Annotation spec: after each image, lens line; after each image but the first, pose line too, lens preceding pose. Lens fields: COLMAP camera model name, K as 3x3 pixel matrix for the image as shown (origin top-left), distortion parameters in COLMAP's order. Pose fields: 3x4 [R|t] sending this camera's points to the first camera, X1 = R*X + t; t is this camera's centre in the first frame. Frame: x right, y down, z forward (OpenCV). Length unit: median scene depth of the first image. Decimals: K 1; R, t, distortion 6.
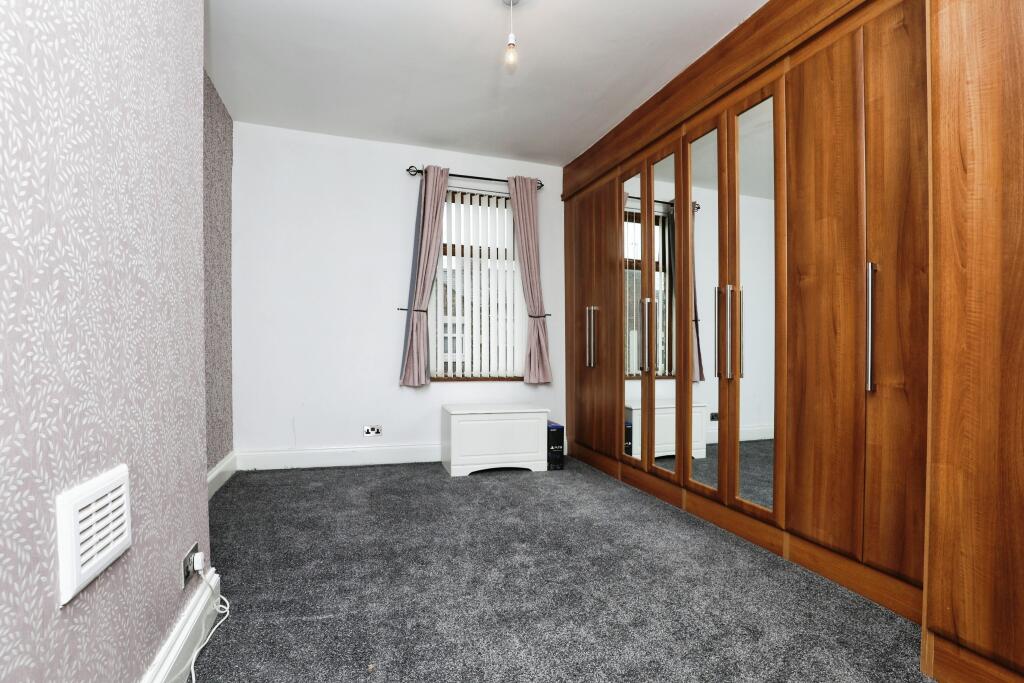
lens RADIAL K [[490.9, 0, 511.5], [0, 490.9, 346.8], [0, 0, 1]] dist [-0.001966, -0.000269]
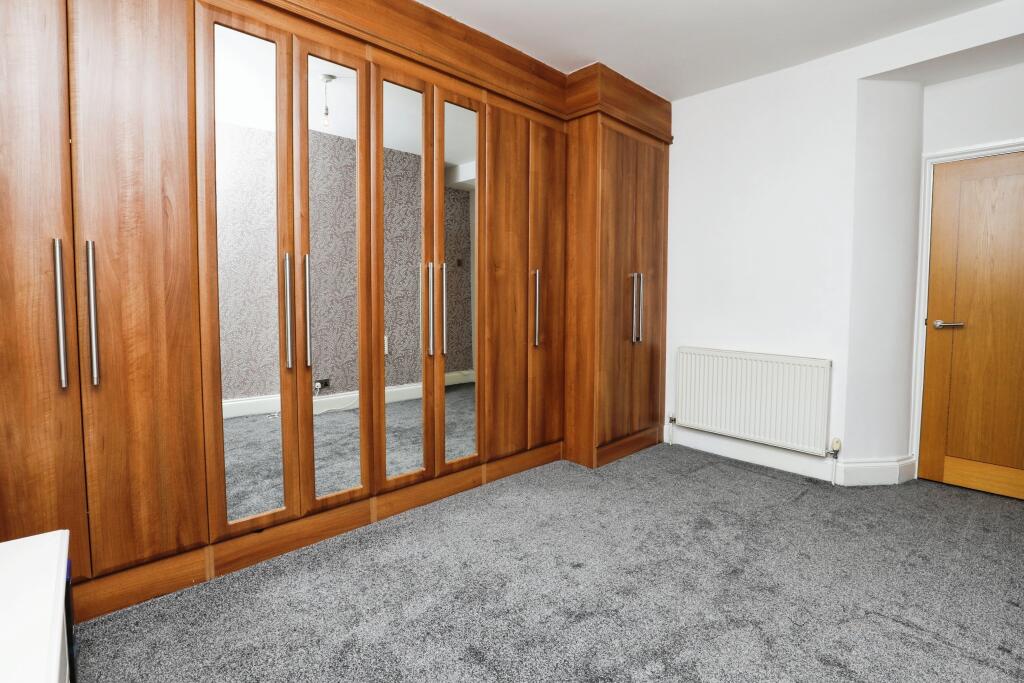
lens RADIAL K [[490.9, 0, 504.0], [0, 490.9, 326.0], [0, 0, 1]] dist [-0.001966, -0.000269]
pose [[-0.415287, -0.042781, 0.908684, -0.626840], [0.002022, 0.998848, 0.047950, -0.048896], [-0.909688, 0.021750, -0.414722, 1.487715]]
